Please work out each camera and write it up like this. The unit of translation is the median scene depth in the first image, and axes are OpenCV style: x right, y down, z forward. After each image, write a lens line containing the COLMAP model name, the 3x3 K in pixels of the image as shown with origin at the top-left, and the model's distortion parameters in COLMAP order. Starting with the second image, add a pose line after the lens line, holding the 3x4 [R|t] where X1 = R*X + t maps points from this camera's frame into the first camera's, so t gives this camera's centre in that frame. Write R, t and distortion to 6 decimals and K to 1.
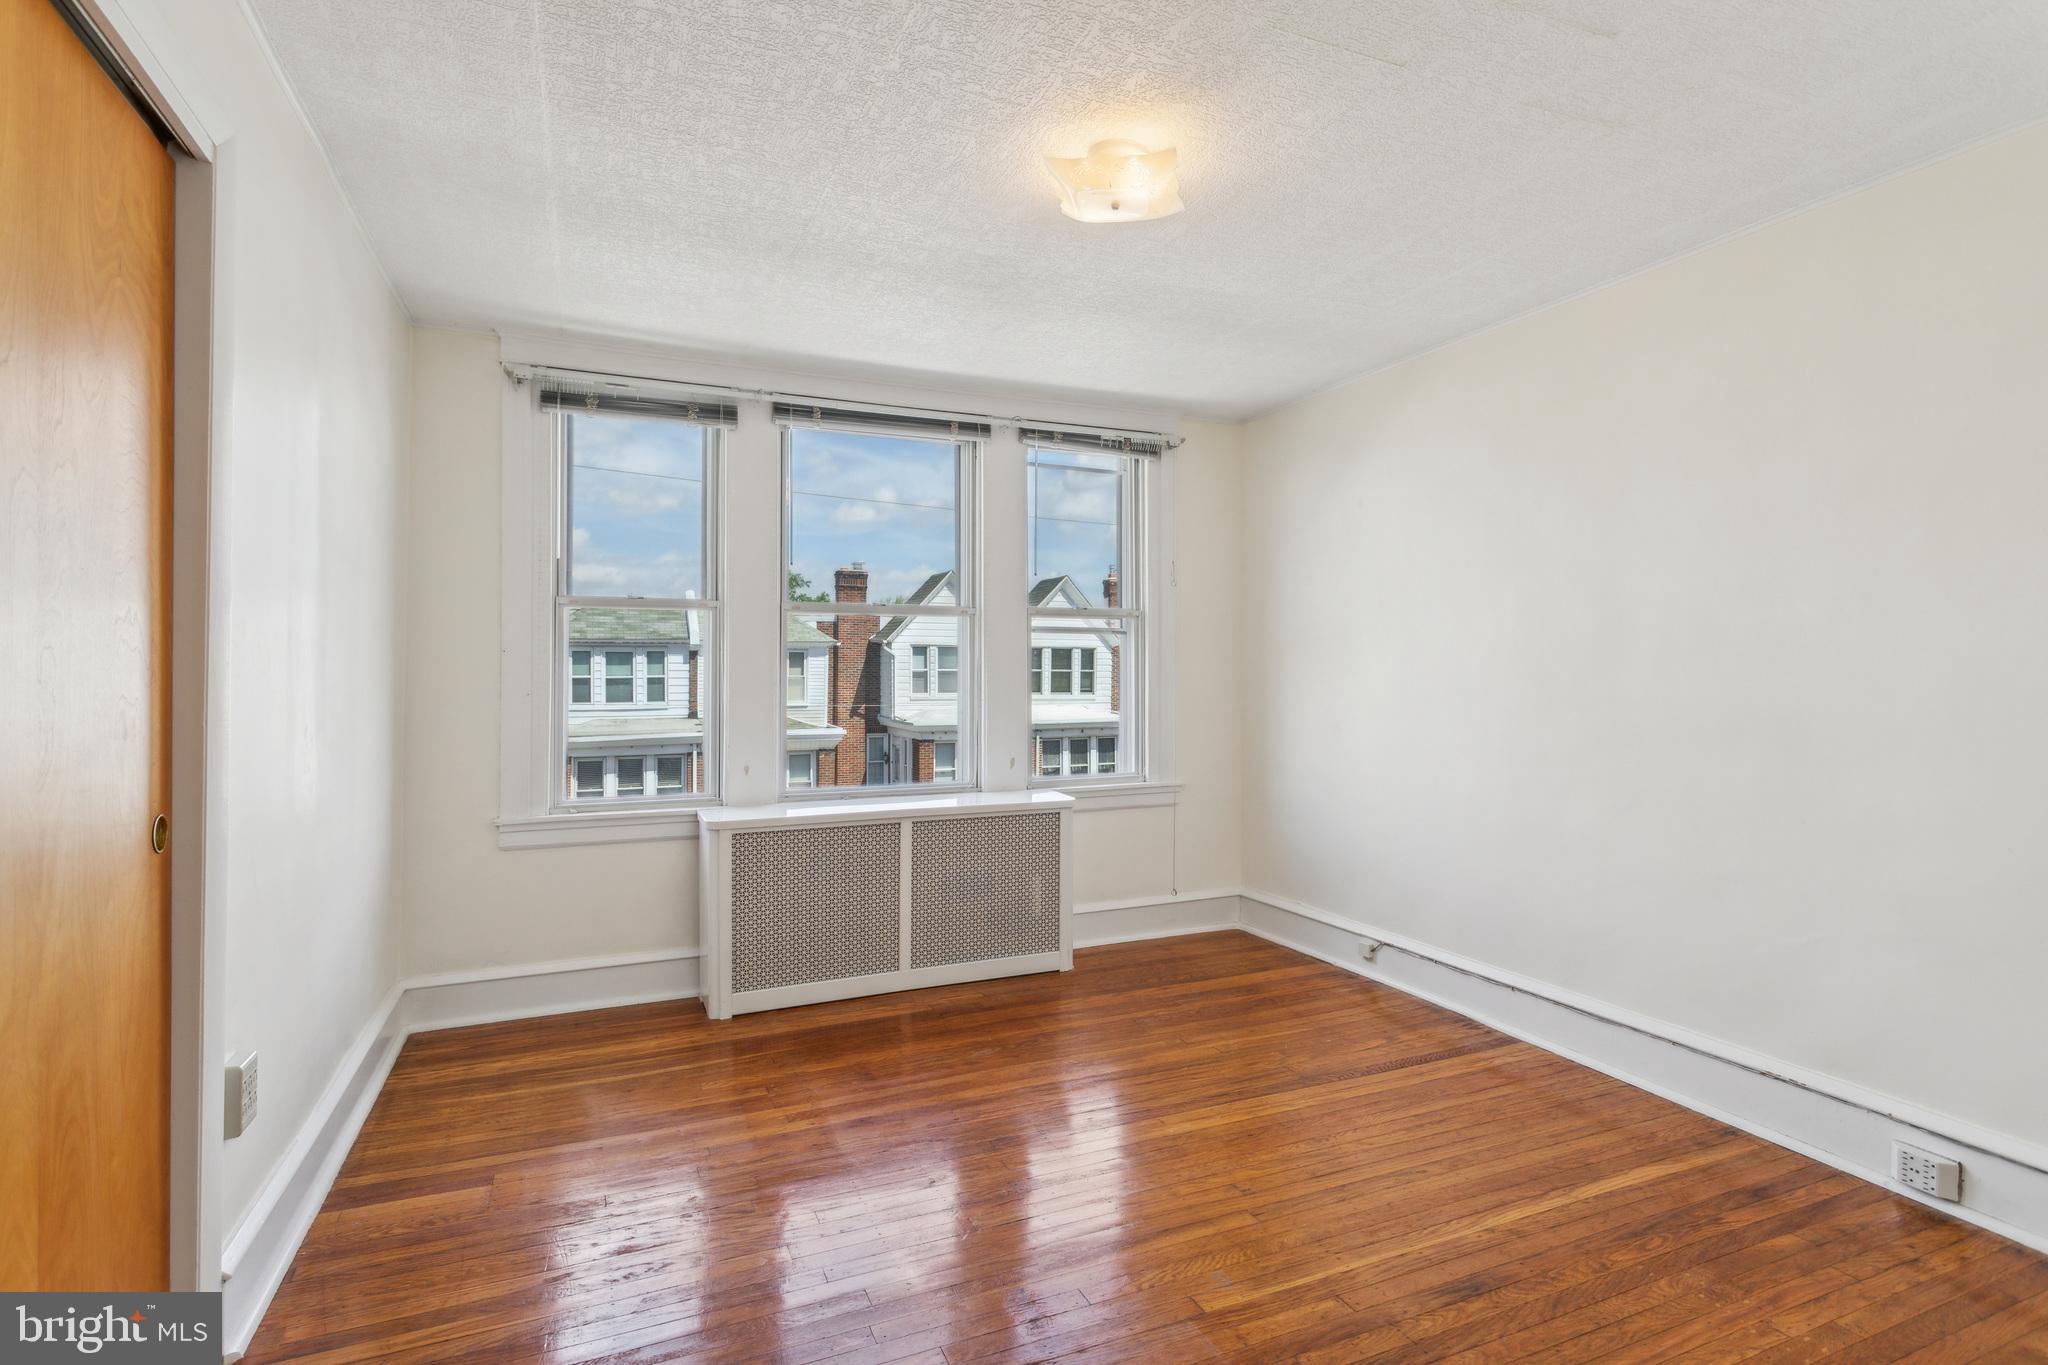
lens RADIAL K [[985.6, 0, 999.4], [0, 985.6, 659.1], [0, 0, 1]] dist [0.000675, 0.001347]
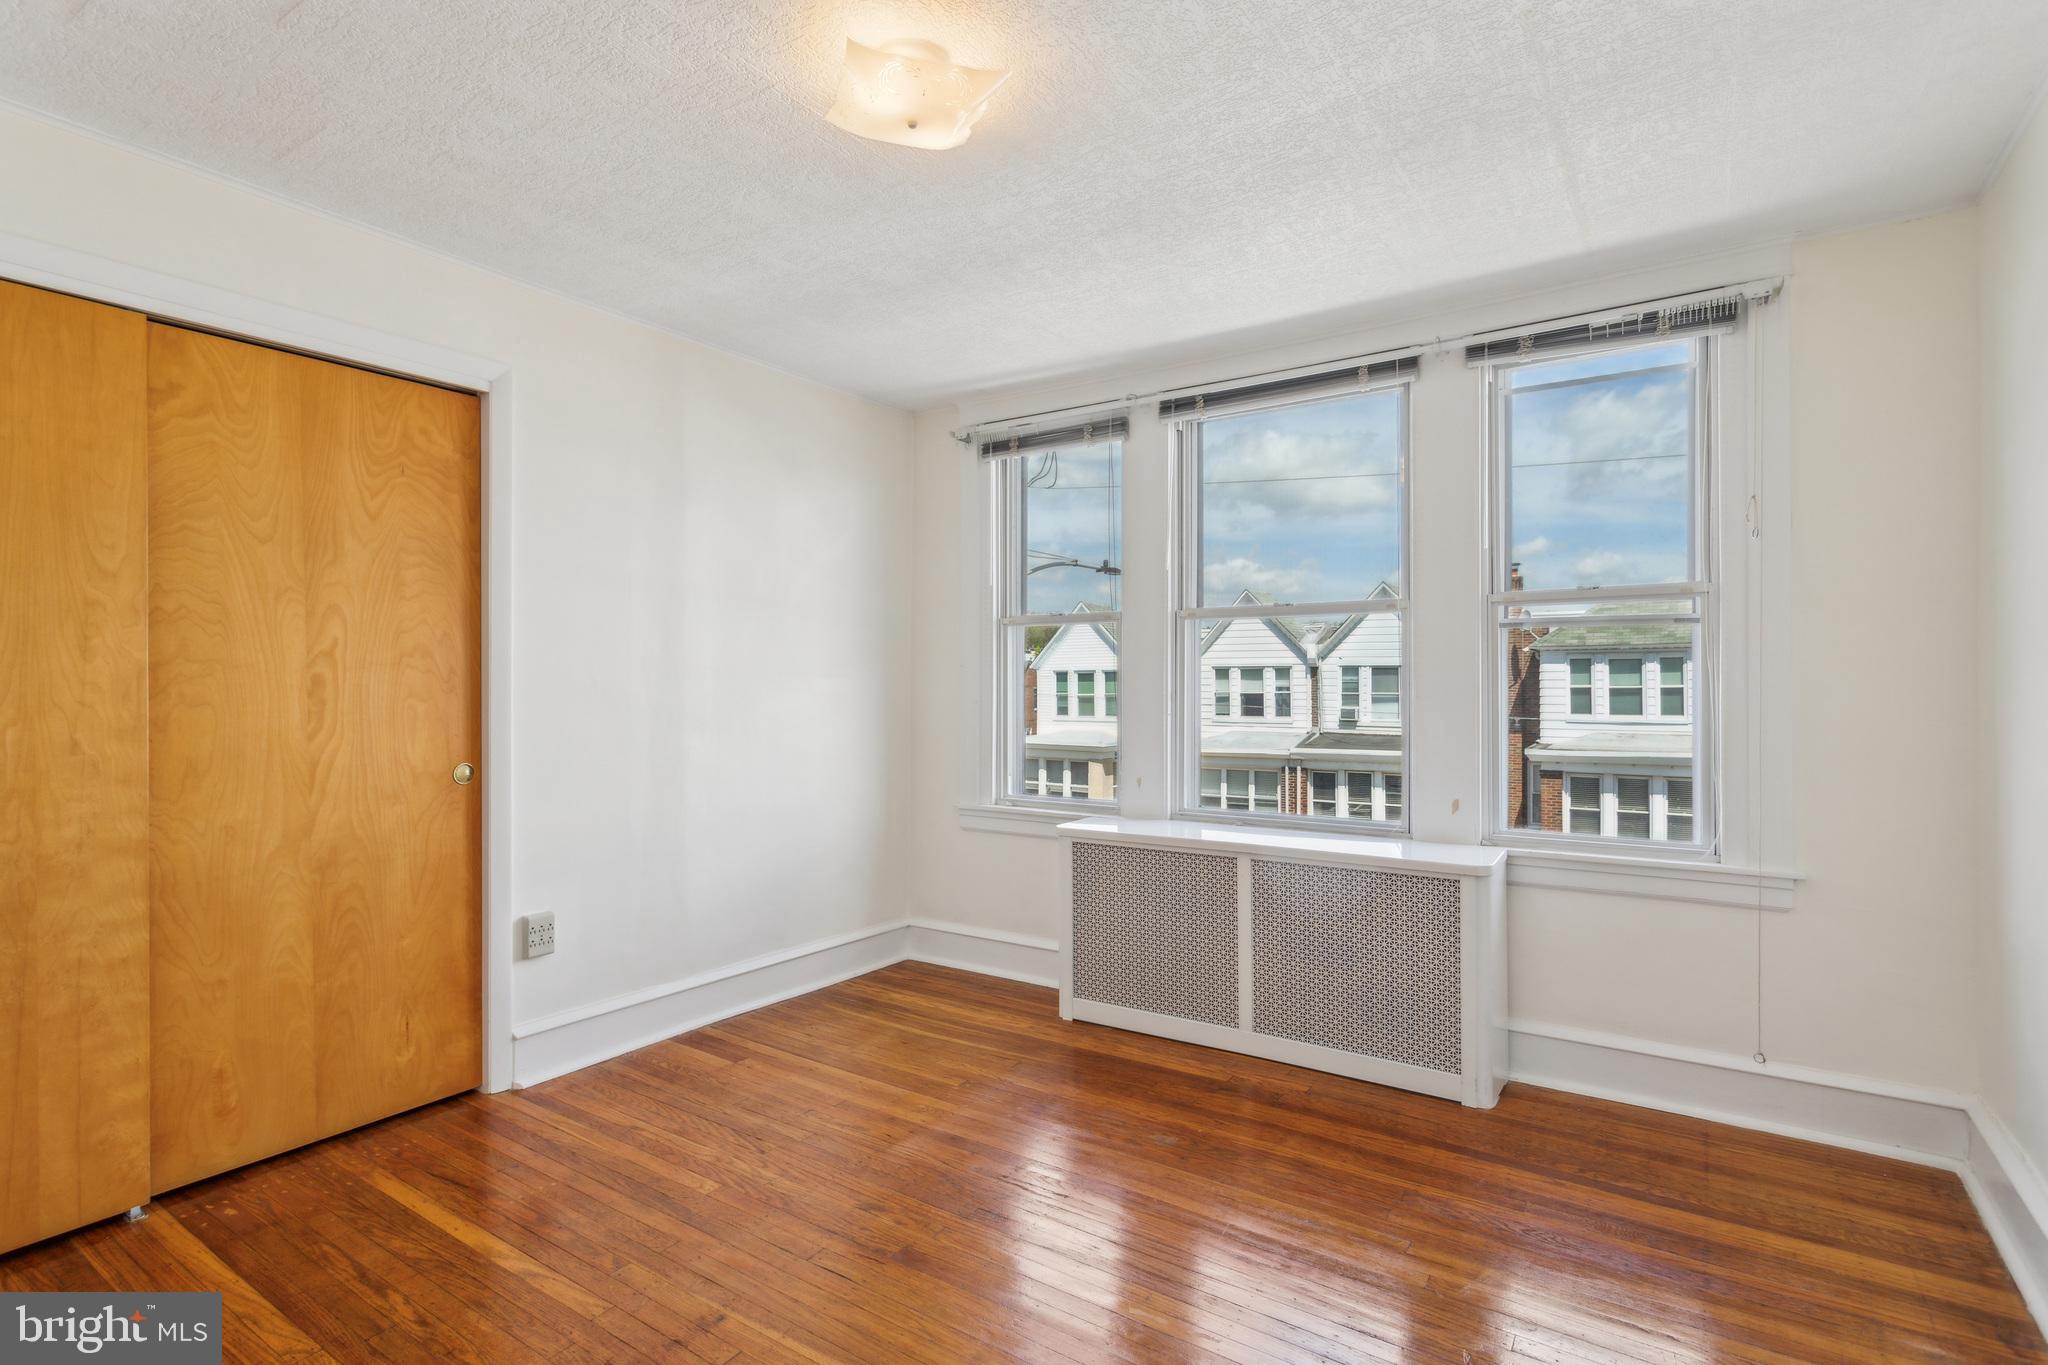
lens RADIAL K [[985.6, 0, 1028.2], [0, 985.6, 679.3], [0, 0, 1]] dist [0.000675, 0.001347]
pose [[0.543491, -0.002996, -0.839409, 0.507474], [0.012406, 0.999913, 0.004464, 0.003275], [0.839323, -0.012840, 0.543481, 0.367549]]
